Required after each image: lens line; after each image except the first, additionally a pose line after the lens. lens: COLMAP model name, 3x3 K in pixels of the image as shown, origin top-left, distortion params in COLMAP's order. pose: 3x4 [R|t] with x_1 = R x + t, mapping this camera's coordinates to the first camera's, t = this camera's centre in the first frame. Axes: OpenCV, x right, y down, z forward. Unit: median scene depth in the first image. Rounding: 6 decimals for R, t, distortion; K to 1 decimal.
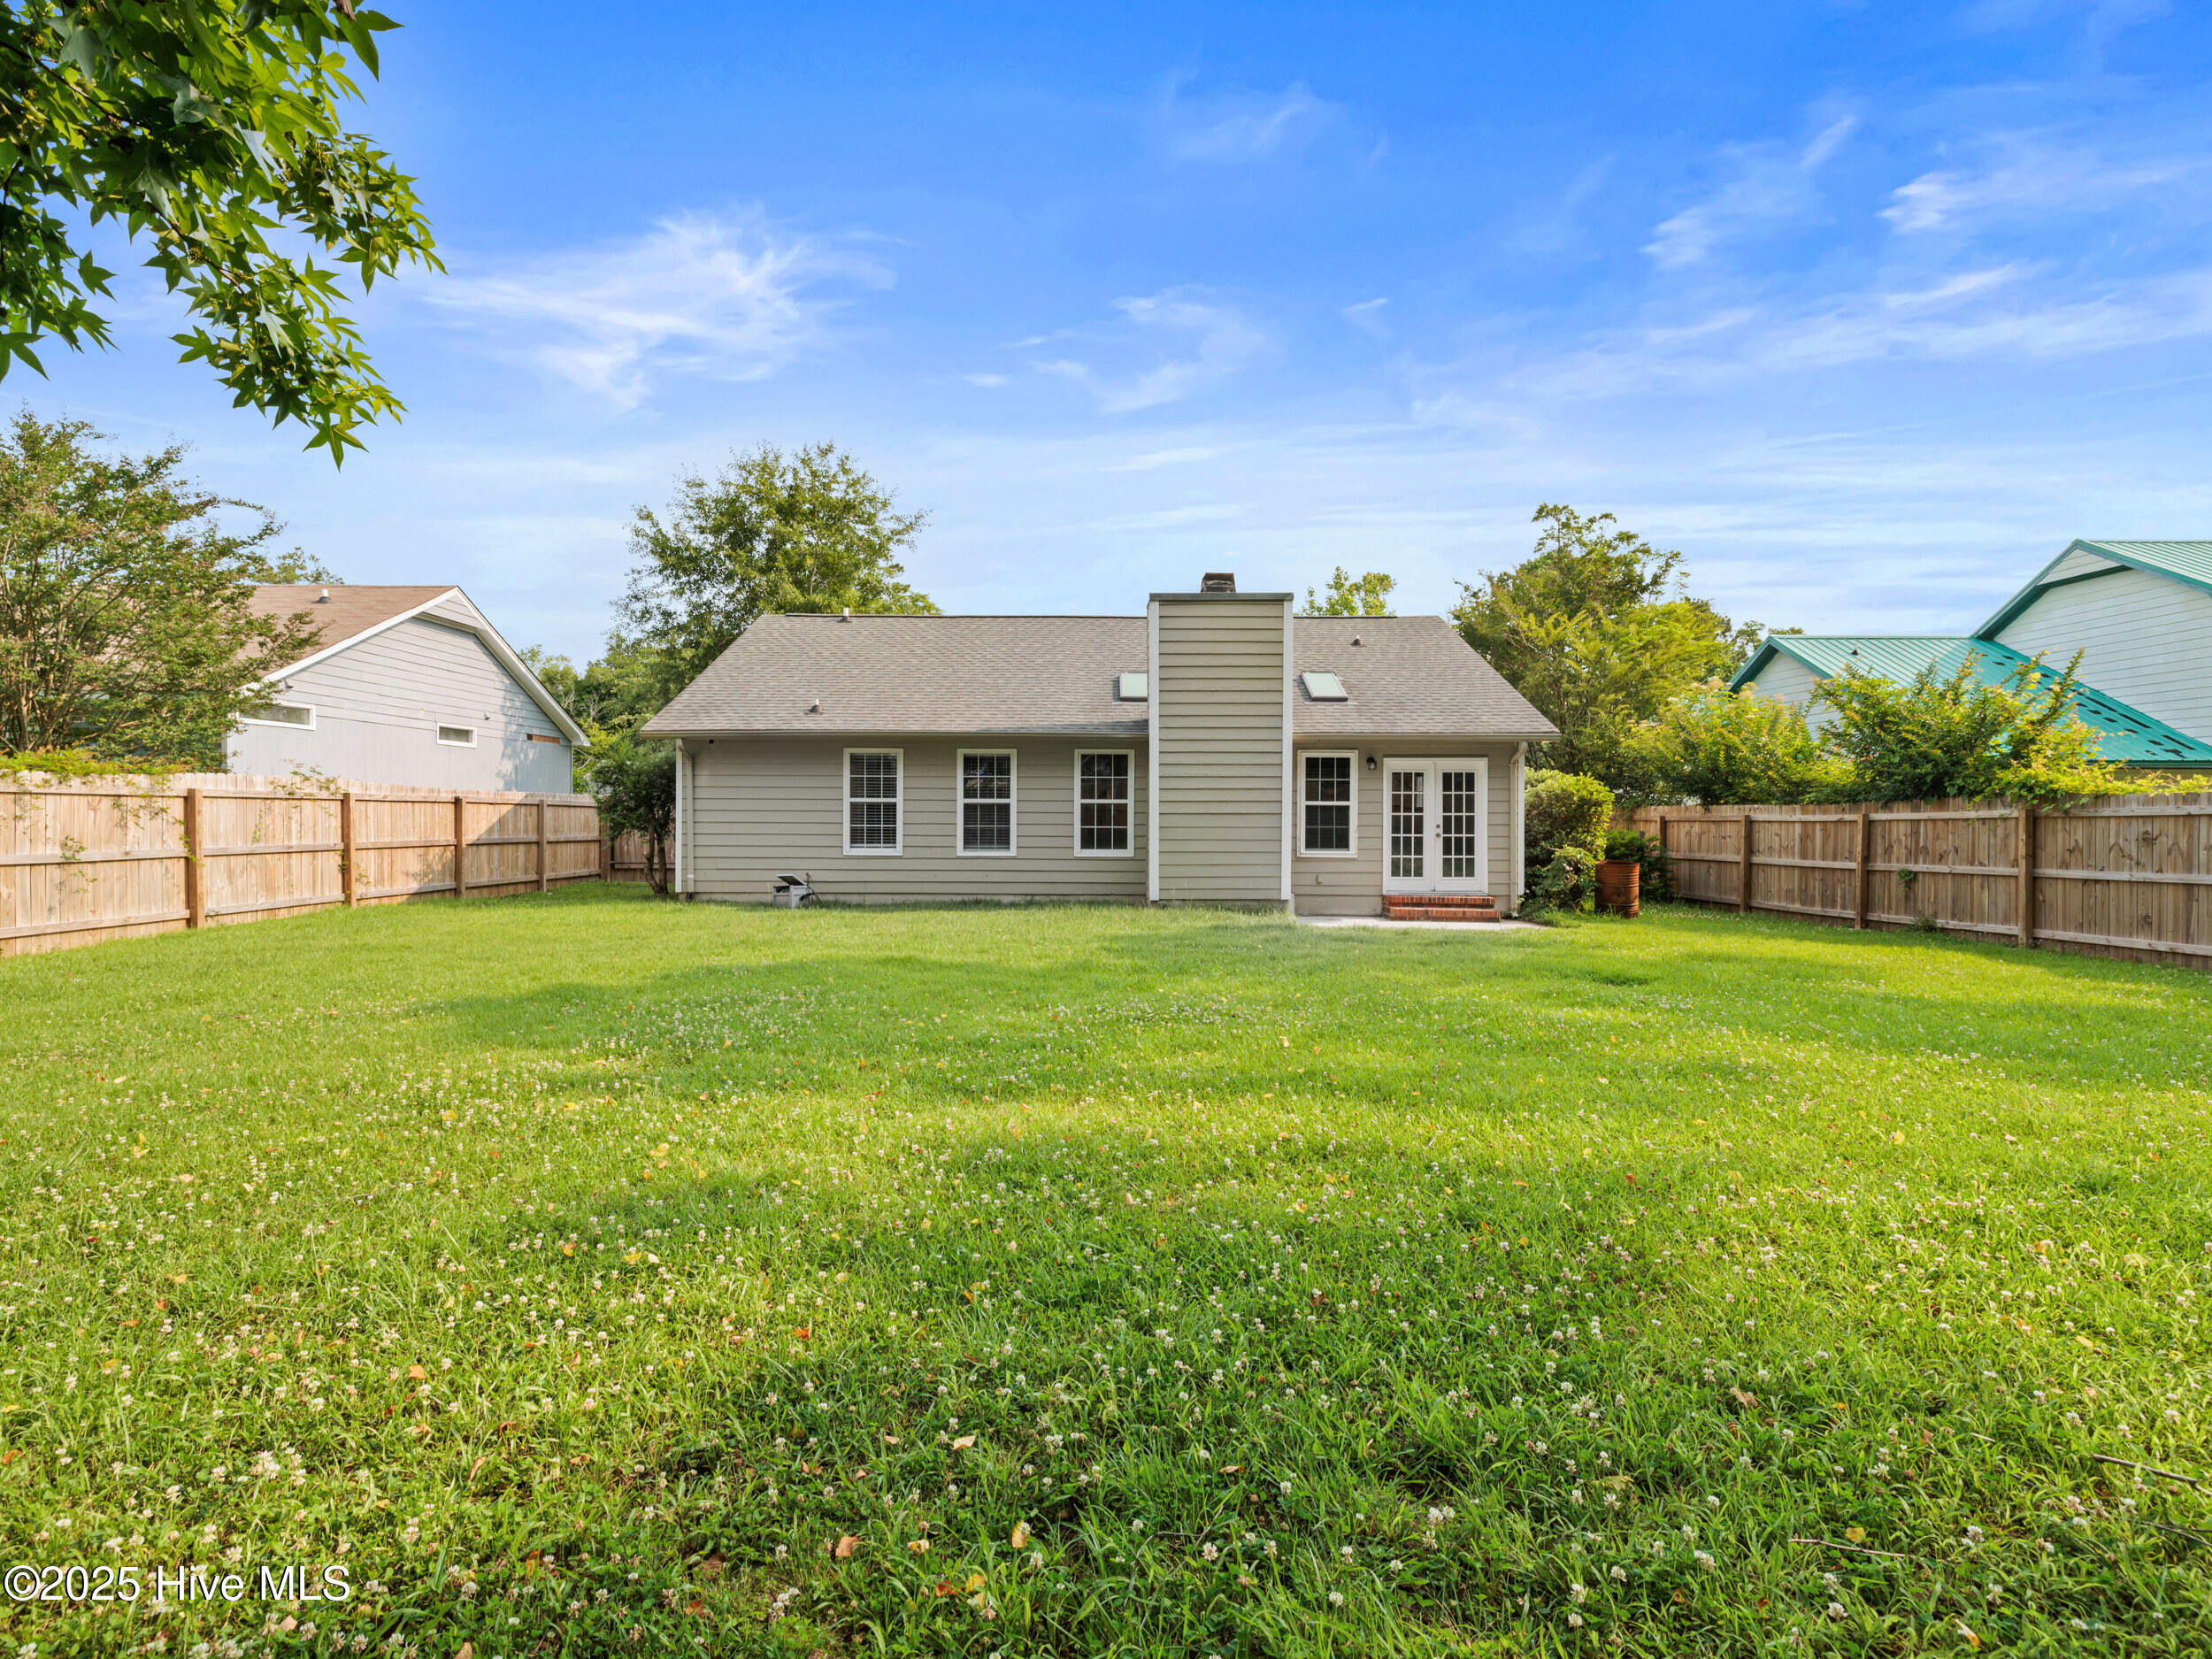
lens RADIAL K [[1025.6, 0, 1107.1], [0, 1025.6, 823.4], [0, 0, 1]] dist [0.001274, 0.000188]
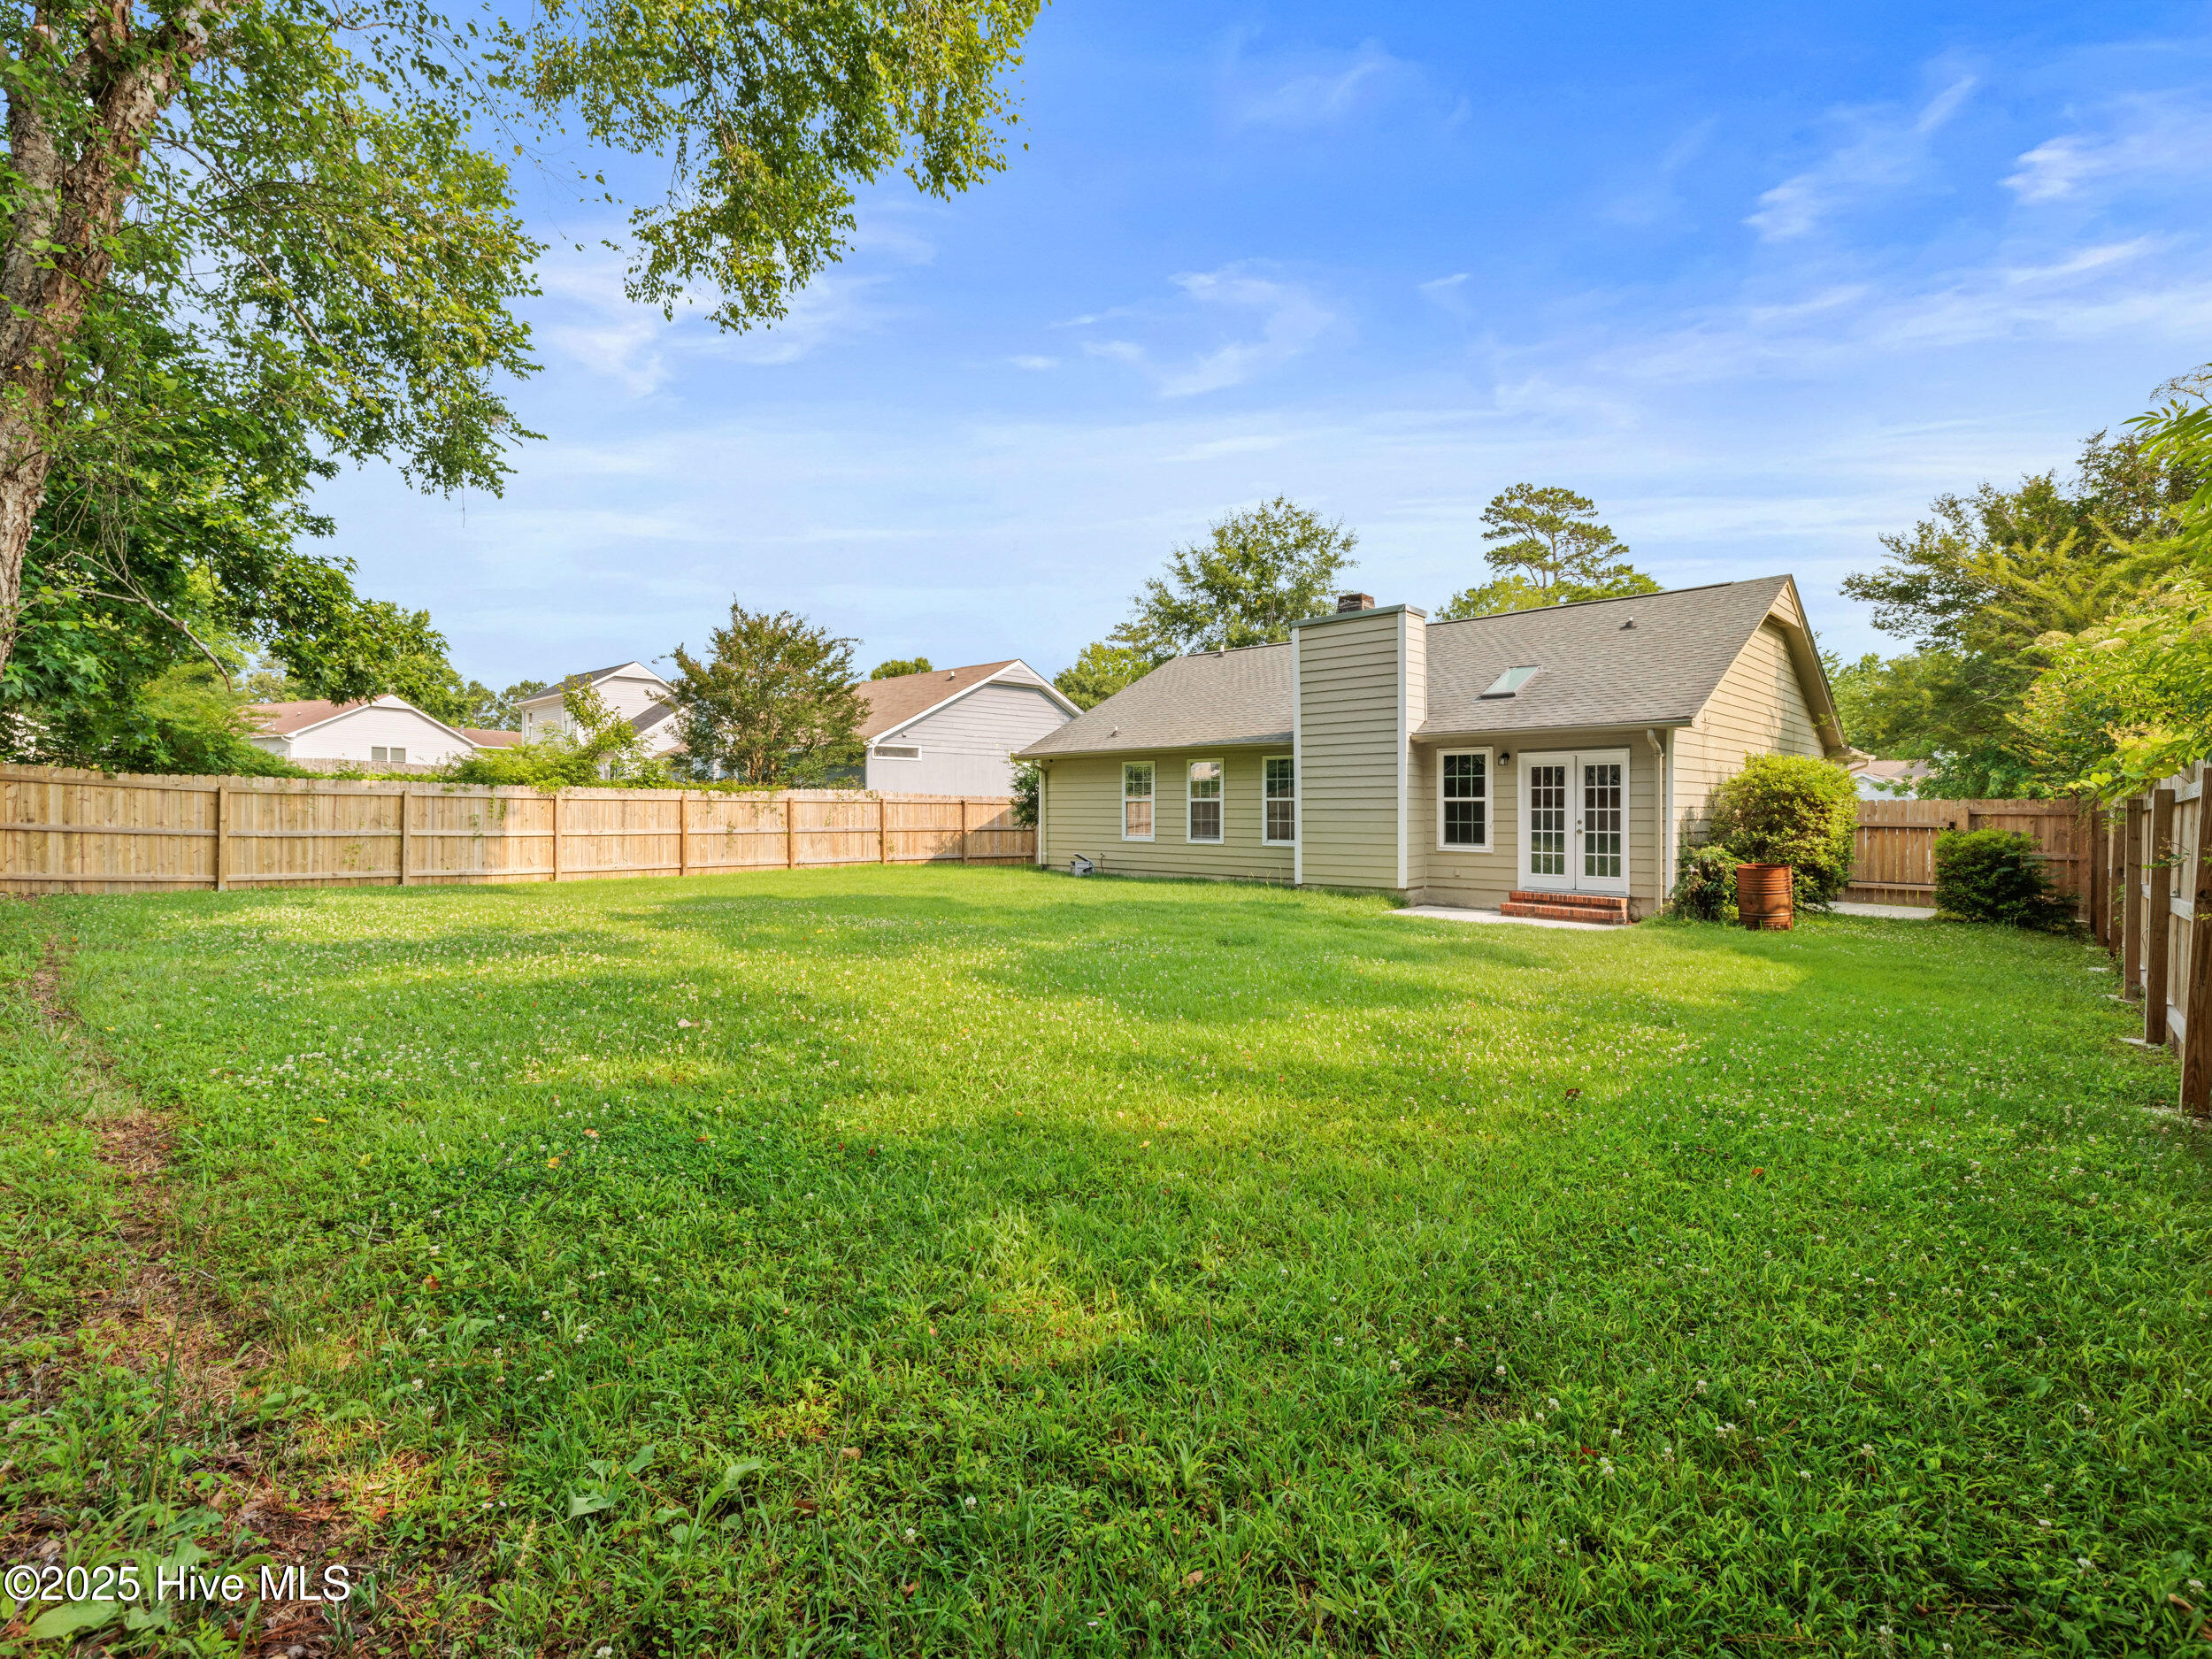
lens RADIAL K [[1025.6, 0, 1096.1], [0, 1025.6, 829.6], [0, 0, 1]] dist [0.001274, 0.000188]
pose [[0.722541, 0.010749, -0.691245, 0.658648], [-0.006711, 0.999941, 0.008534, 0.004500], [0.691296, -0.001527, 0.722570, -0.003146]]
